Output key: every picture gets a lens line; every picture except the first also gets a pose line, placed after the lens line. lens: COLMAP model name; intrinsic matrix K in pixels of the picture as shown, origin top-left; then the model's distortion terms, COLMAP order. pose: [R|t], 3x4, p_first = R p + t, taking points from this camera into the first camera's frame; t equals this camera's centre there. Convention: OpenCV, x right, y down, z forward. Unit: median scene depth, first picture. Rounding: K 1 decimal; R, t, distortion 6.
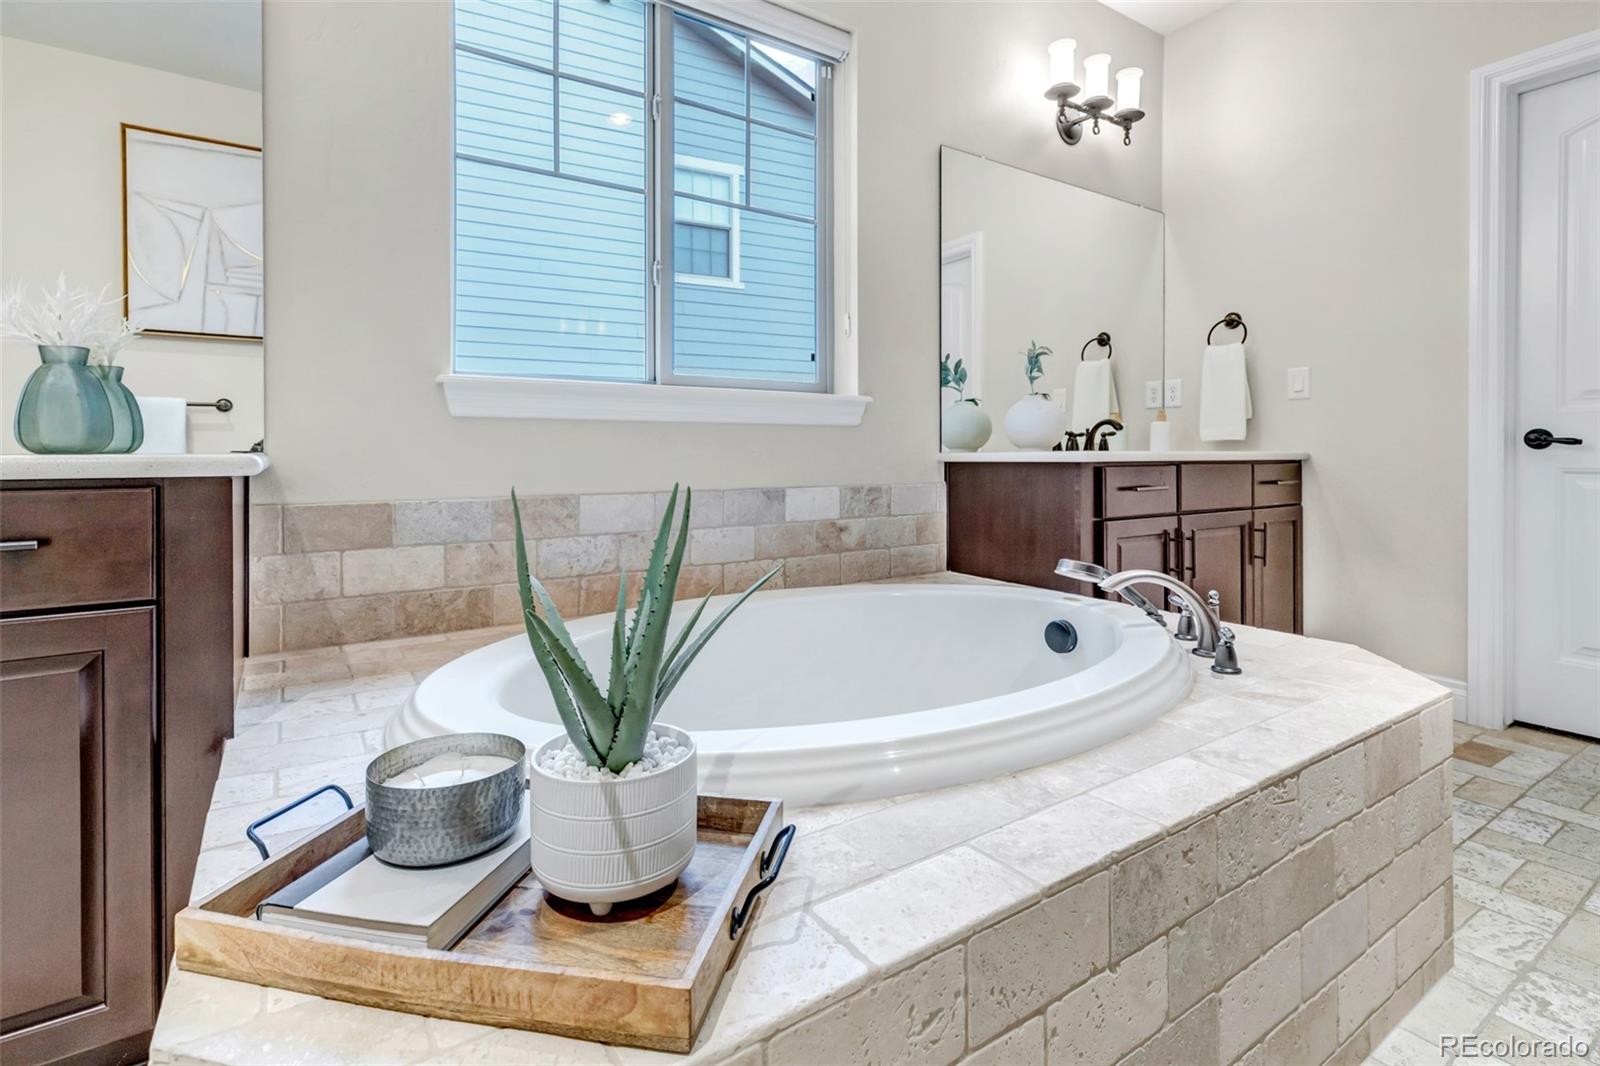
lens RADIAL K [[757.6, 0, 766.3], [0, 757.6, 467.7], [0, 0, 1]] dist [0.007088, -0.000524]
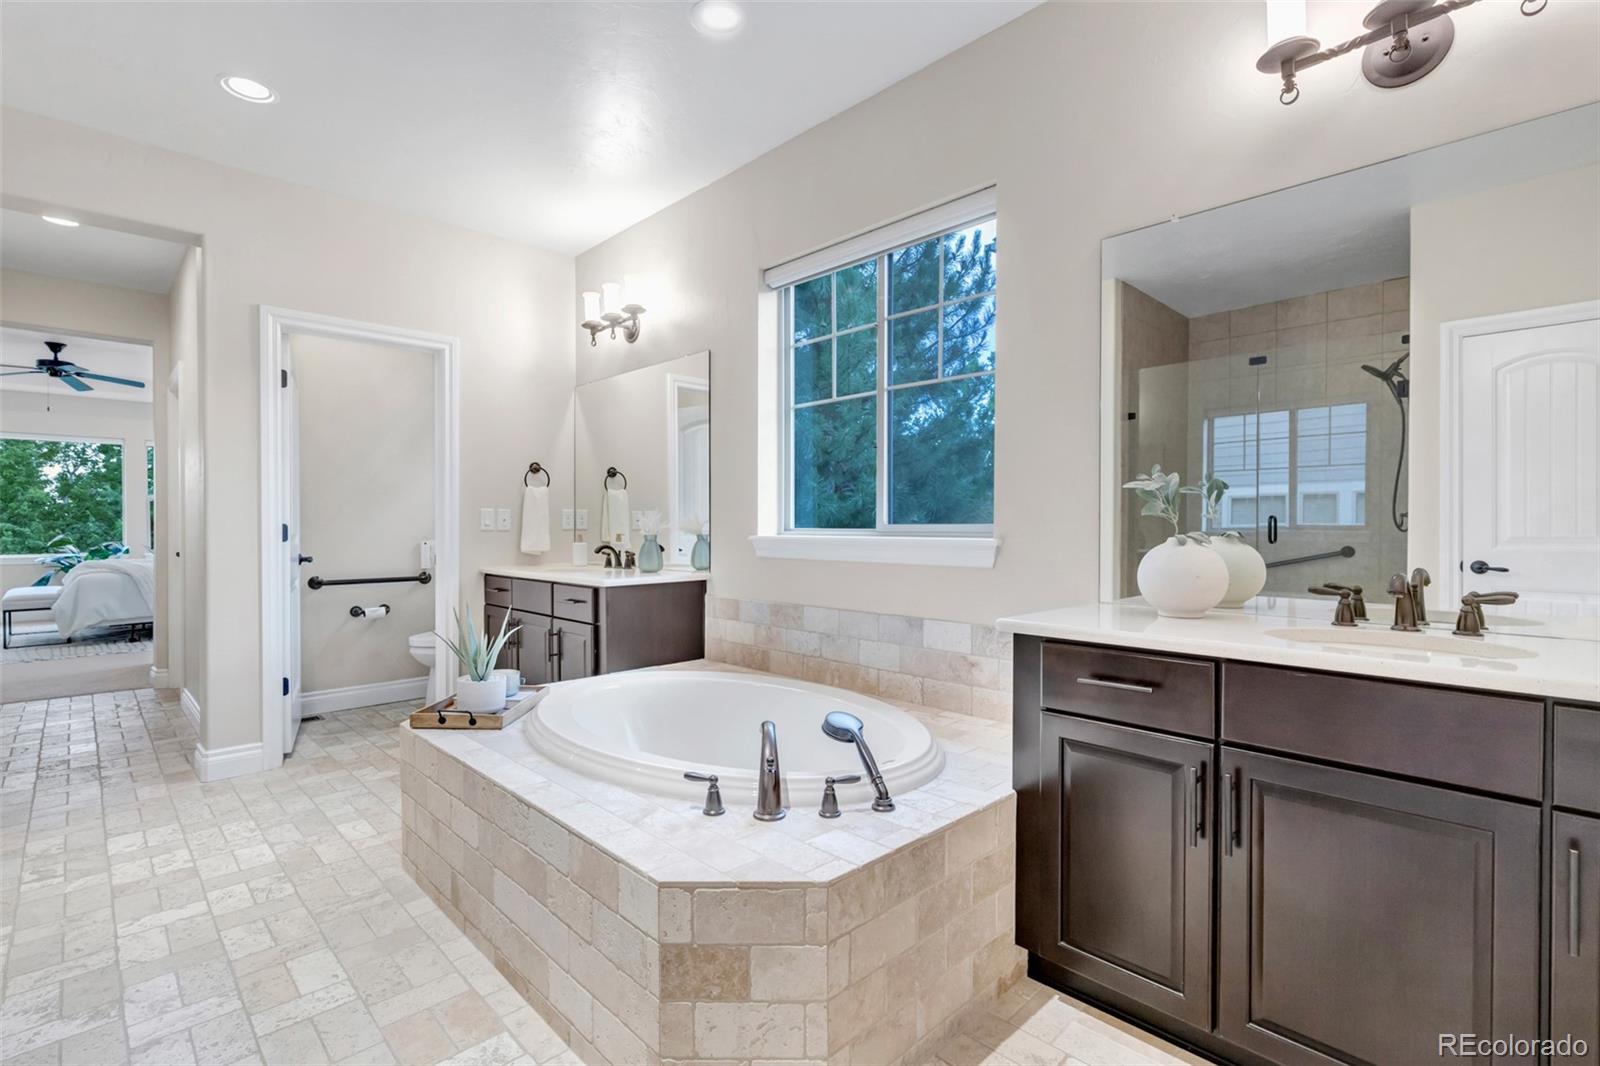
lens RADIAL K [[751.9, 0, 800.0], [0, 751.9, 533.0], [0, 0, 1]] dist [0.000762, 0.000126]
pose [[0.194824, 0.015467, -0.980716, 1.127636], [-0.014447, 0.999812, 0.012898, -0.118682], [0.980732, 0.011655, 0.195011, 0.566482]]
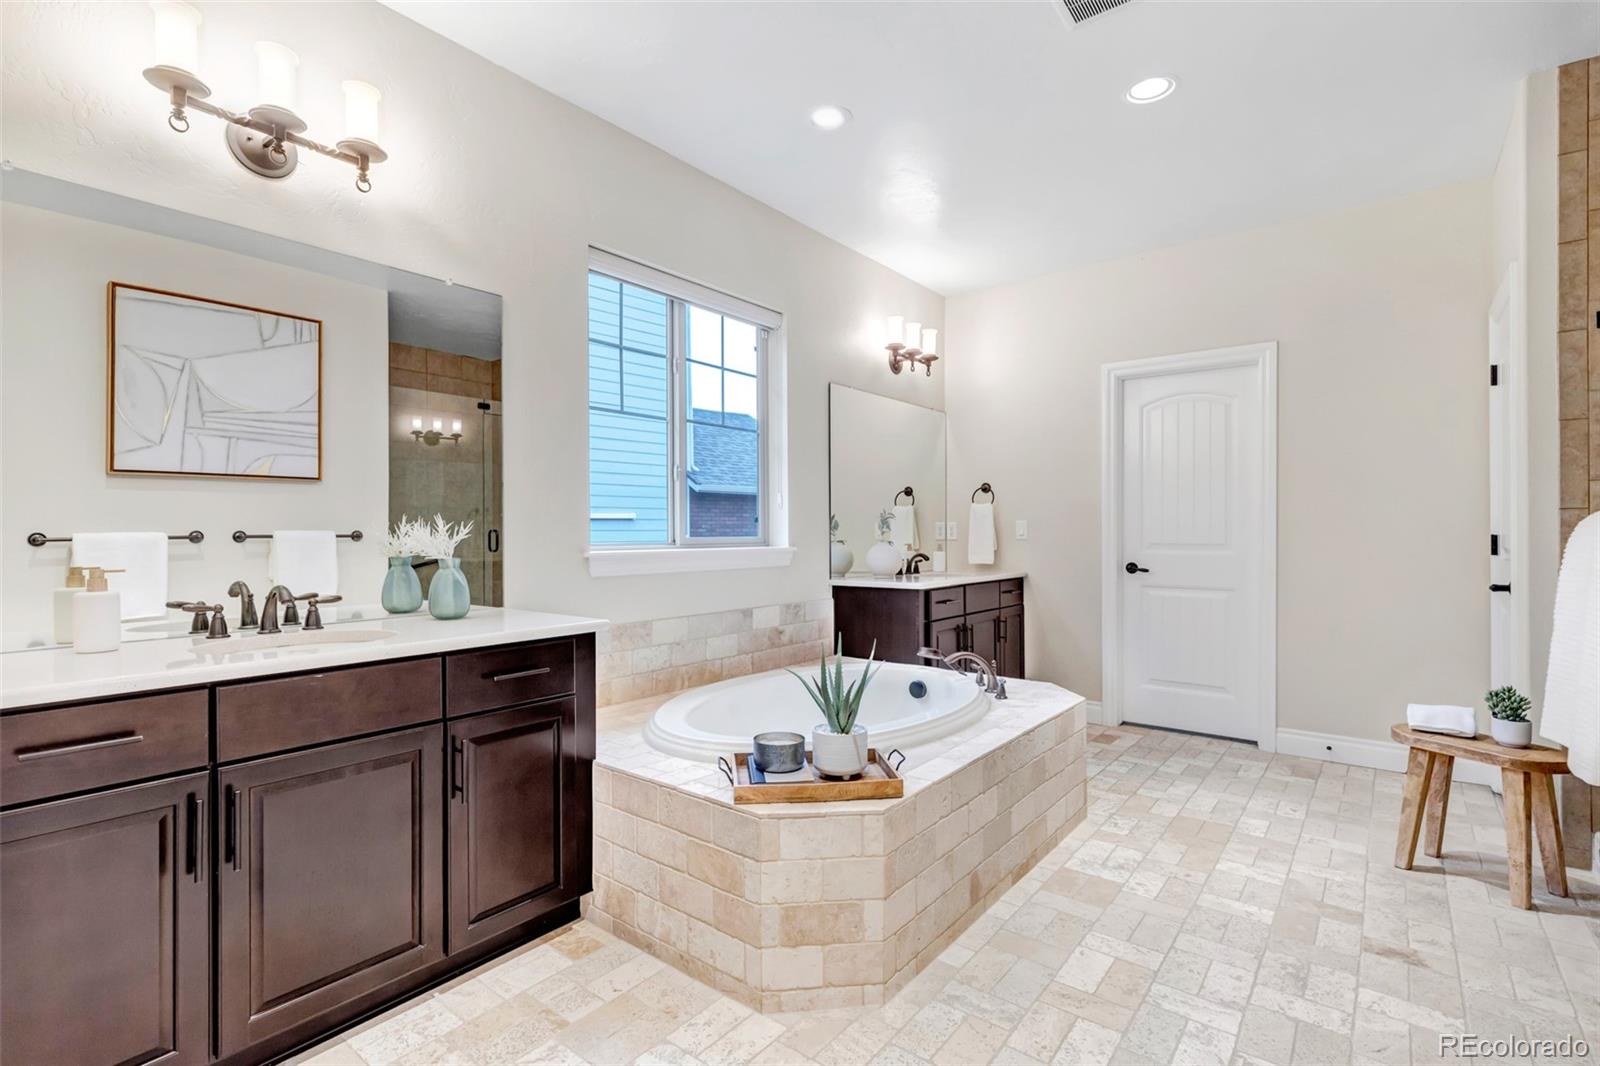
lens RADIAL K [[778.6, 0, 800.0], [0, 778.6, 533.0], [0, 0, 1]] dist [0.027327, -0.000021]
pose [[0.939333, 0.003438, 0.342988, -0.433507], [0.001507, 0.999899, -0.014152, -0.105766], [-0.343002, 0.013811, 0.939233, -0.556613]]
